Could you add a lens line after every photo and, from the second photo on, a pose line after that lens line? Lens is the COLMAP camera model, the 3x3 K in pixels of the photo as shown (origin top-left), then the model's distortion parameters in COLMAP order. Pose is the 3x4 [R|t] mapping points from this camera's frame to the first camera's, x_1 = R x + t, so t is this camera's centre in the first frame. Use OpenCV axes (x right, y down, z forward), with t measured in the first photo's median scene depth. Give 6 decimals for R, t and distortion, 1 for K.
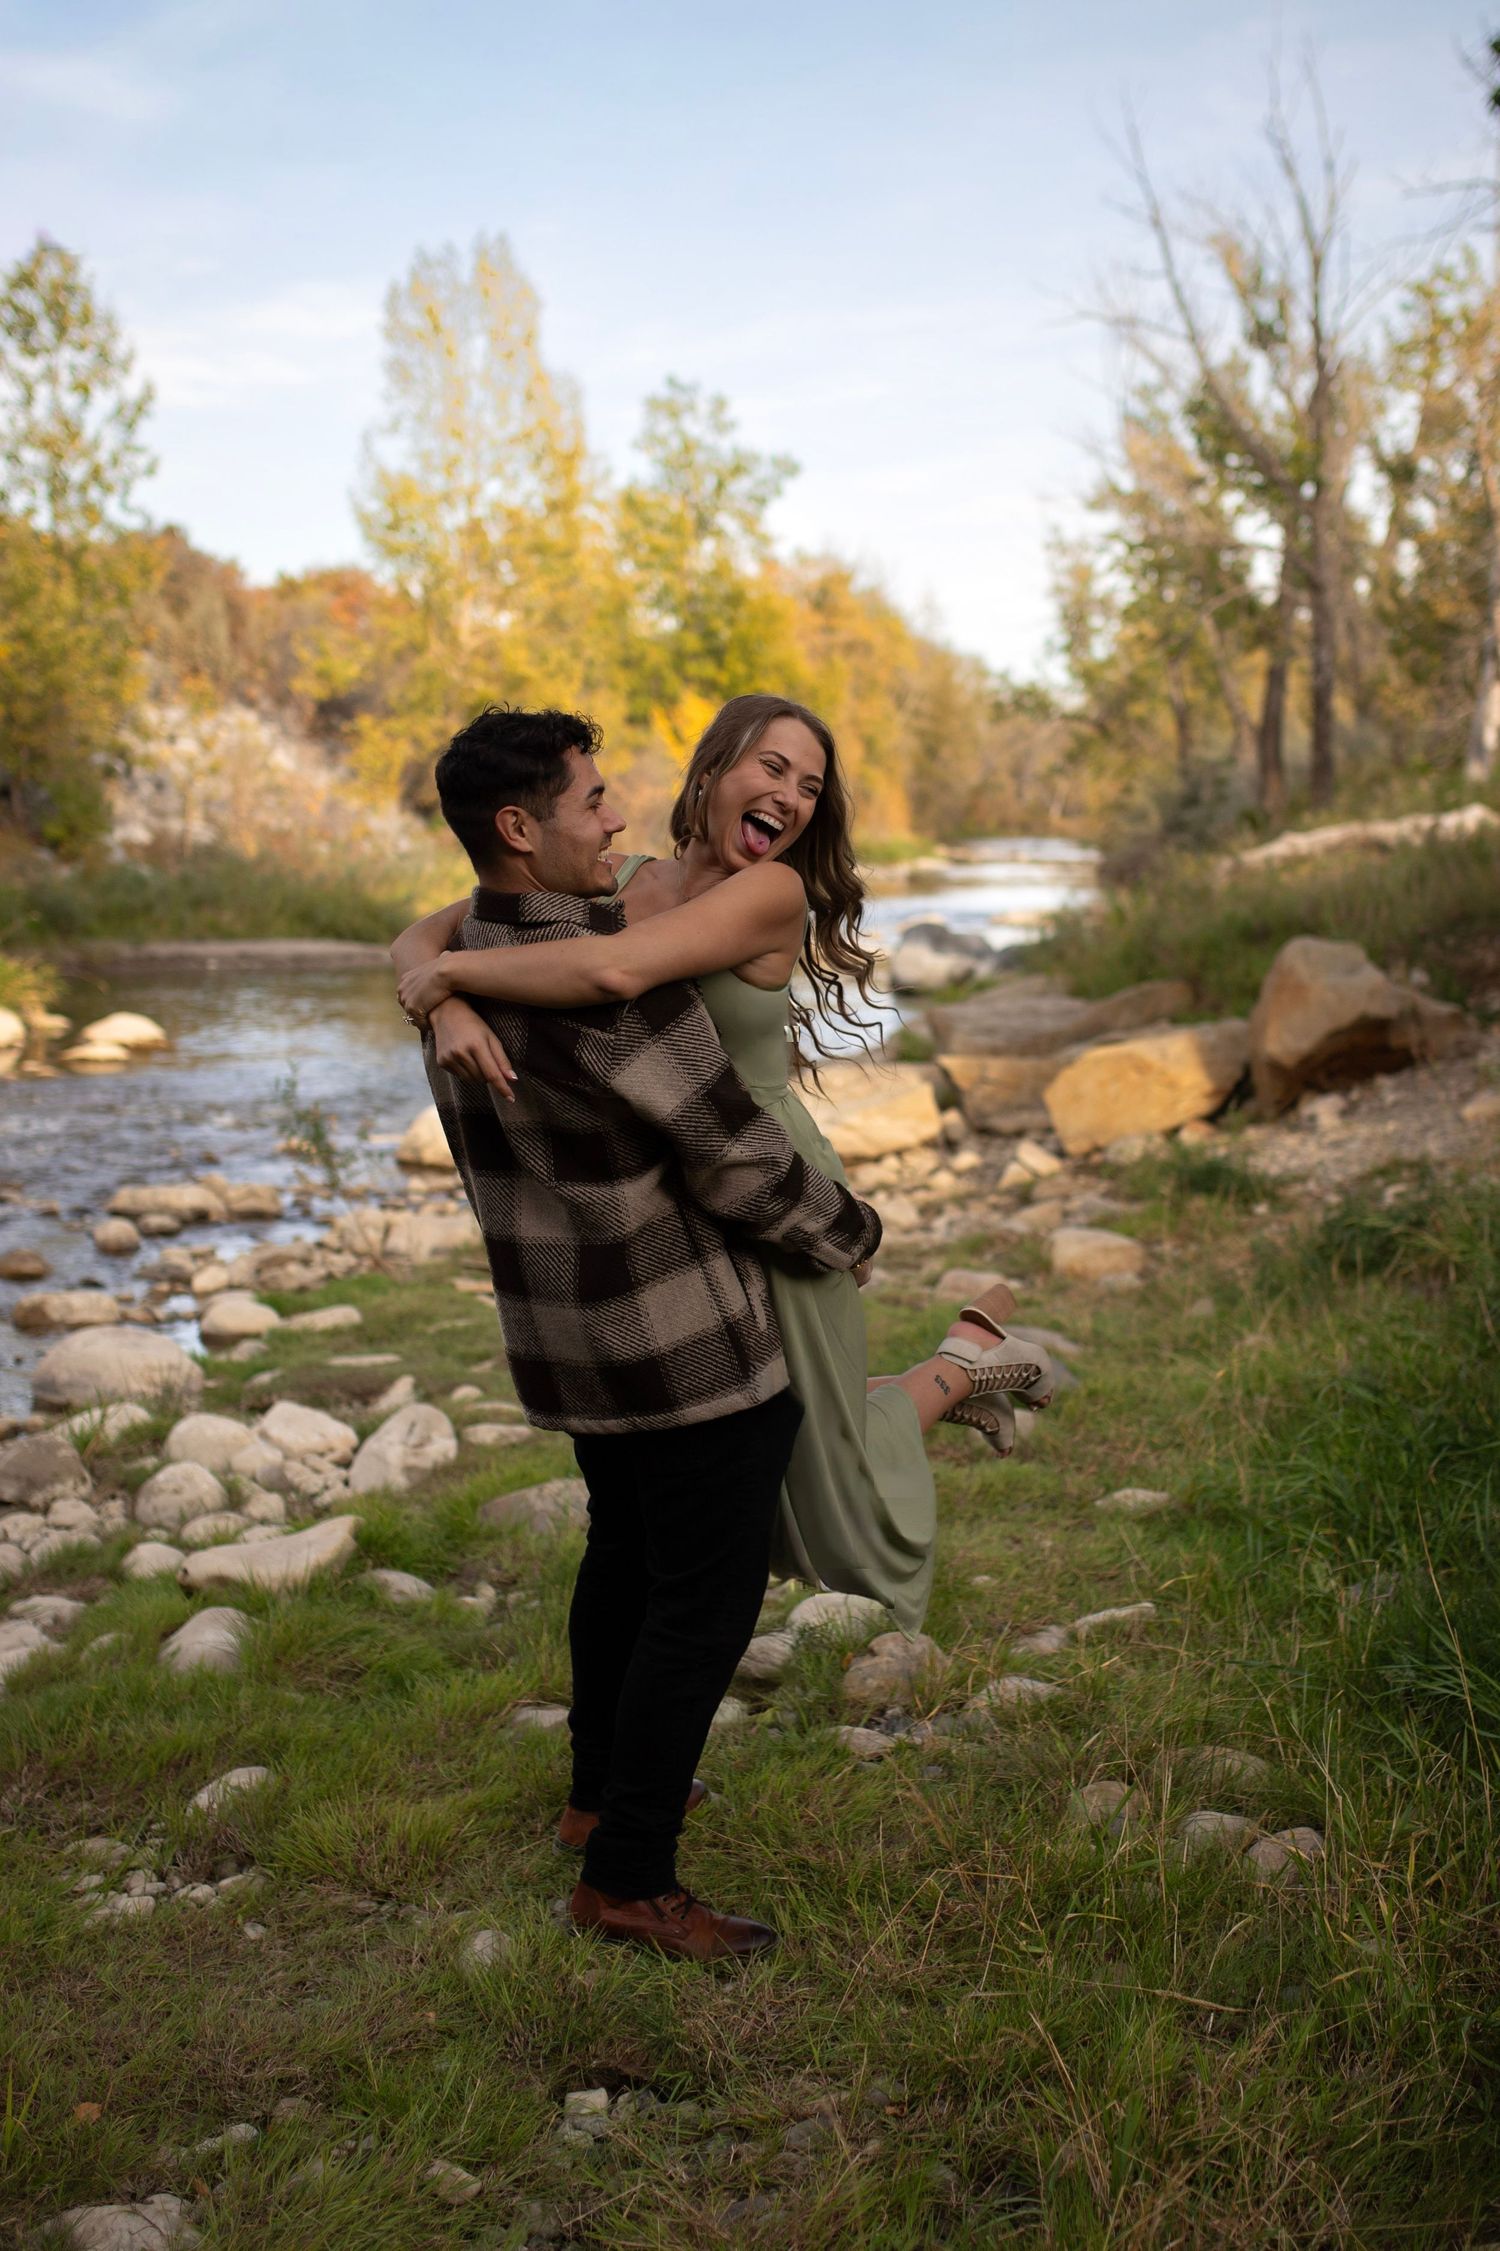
lens RADIAL K [[2257.0, 0, 853.9], [0, 2257.0, 1133.0], [0, 0, 1]] dist [-0.041751, -0.010884]
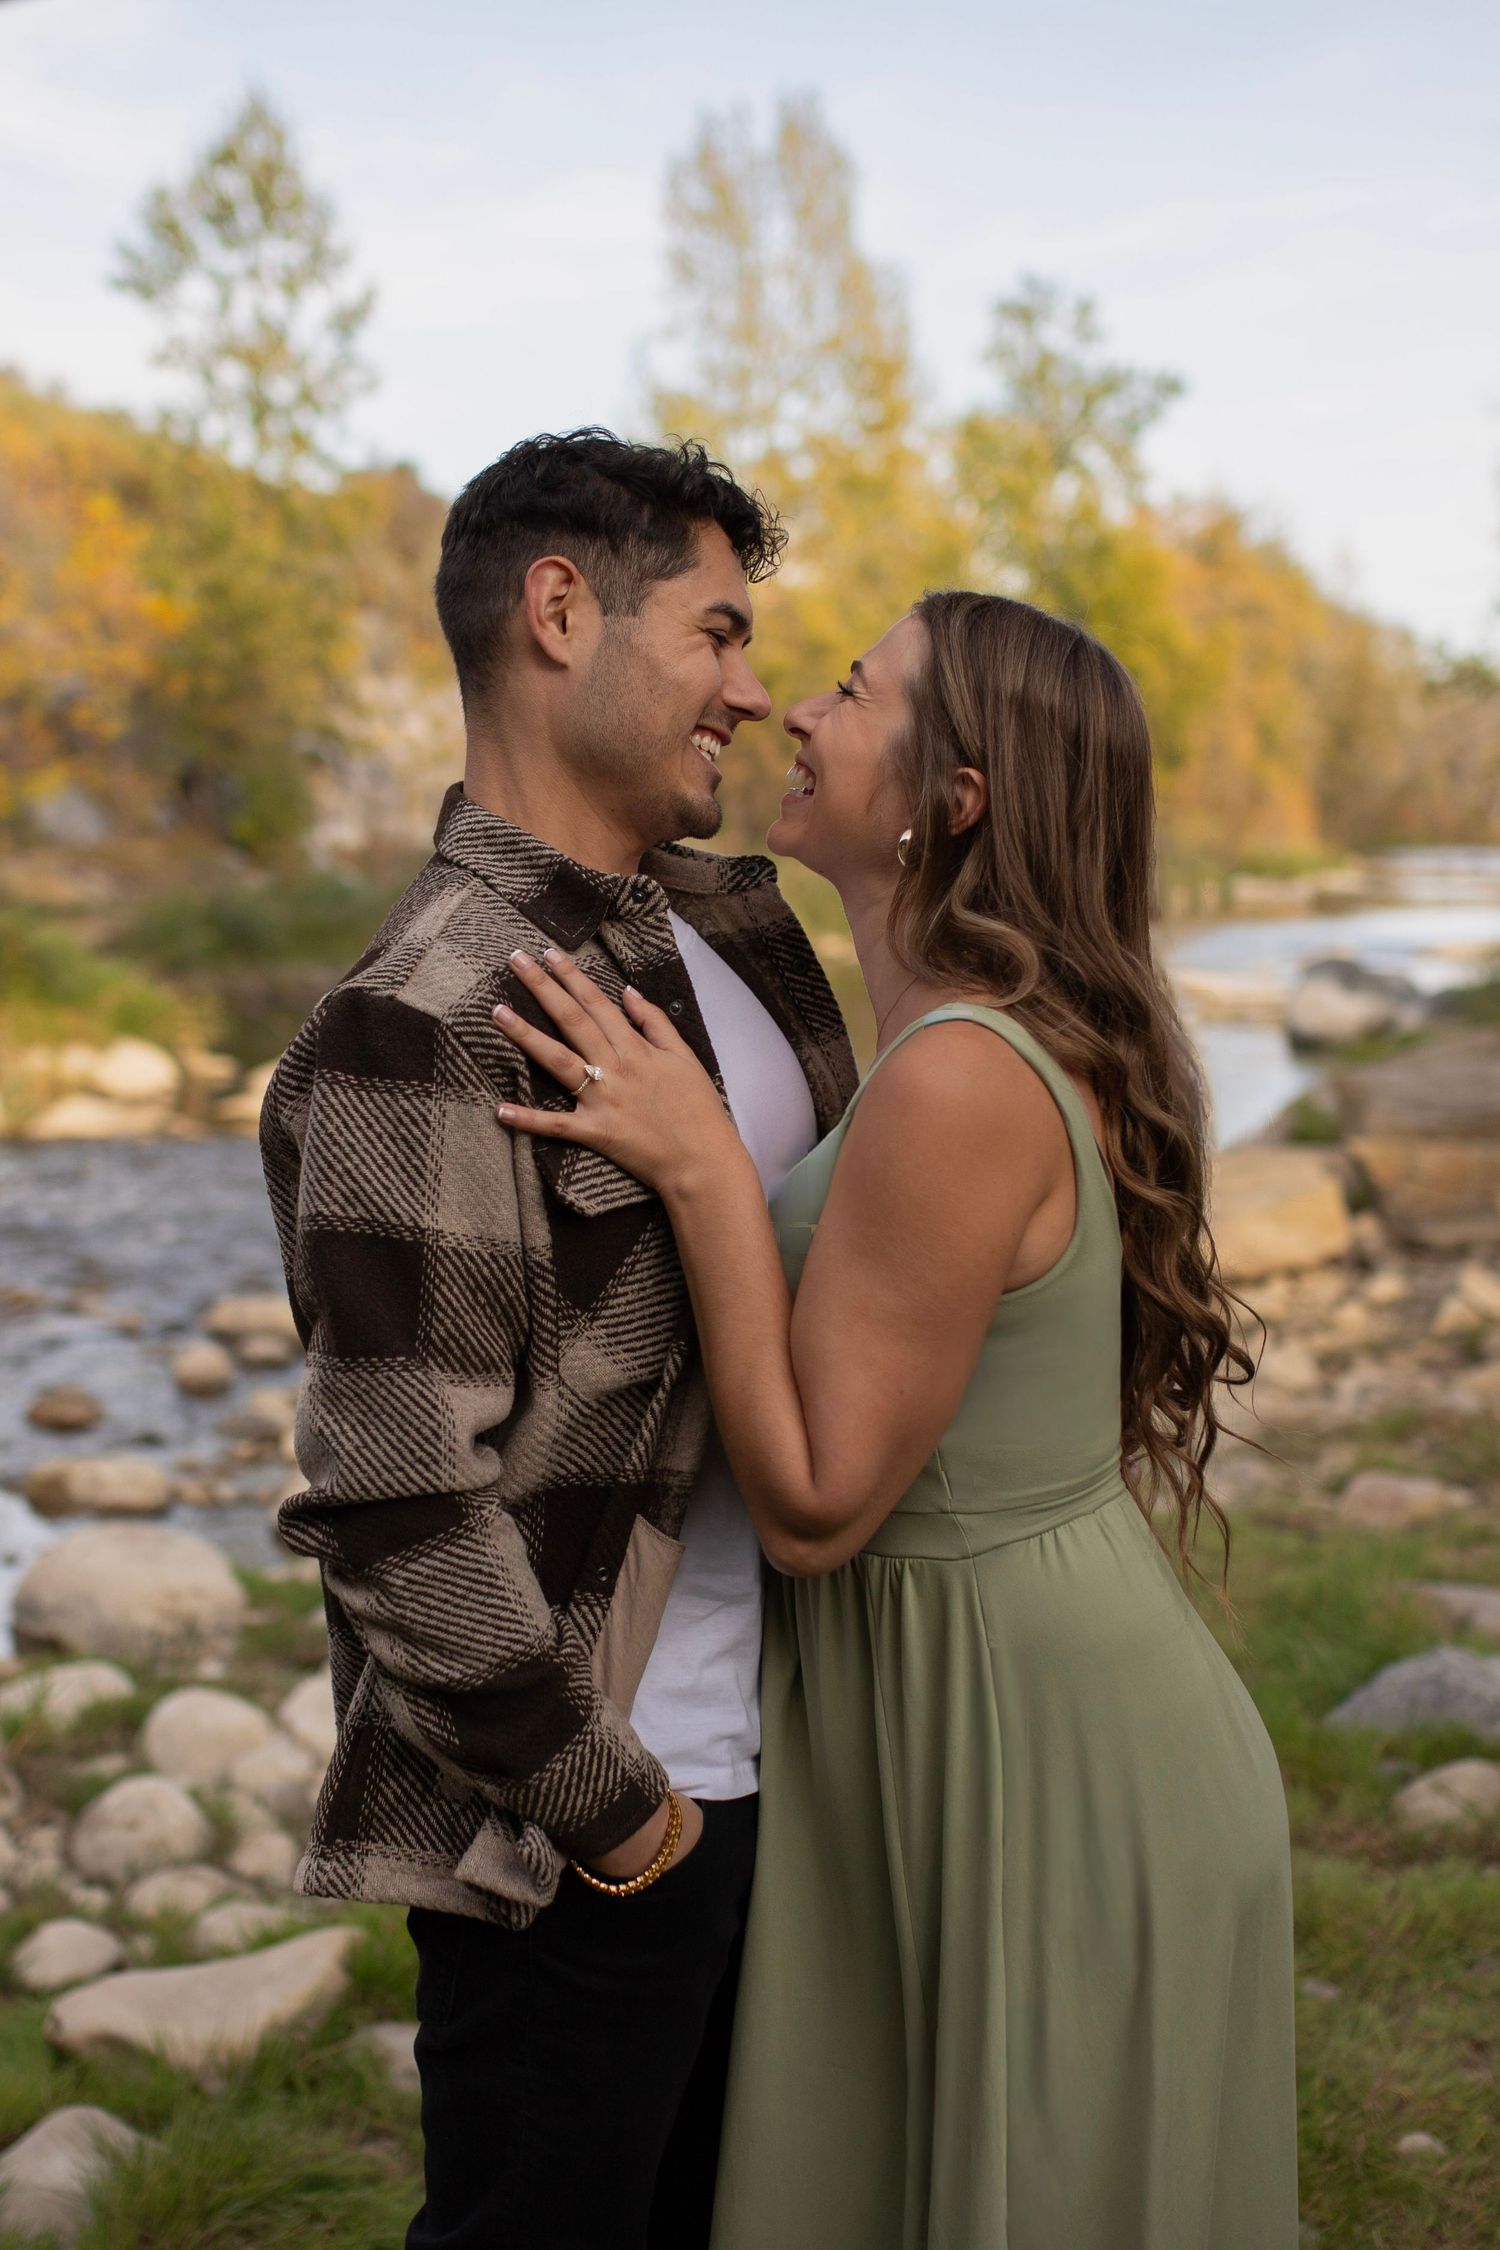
lens RADIAL K [[2256.0, 0, 853.8], [0, 2256.0, 1132.5], [0, 0, 1]] dist [-0.041751, -0.010884]
pose [[0.984704, 0.024413, -0.172516, 0.004987], [-0.026577, 0.999594, -0.010243, -0.022380], [0.172196, 0.014671, 0.984954, 0.235061]]
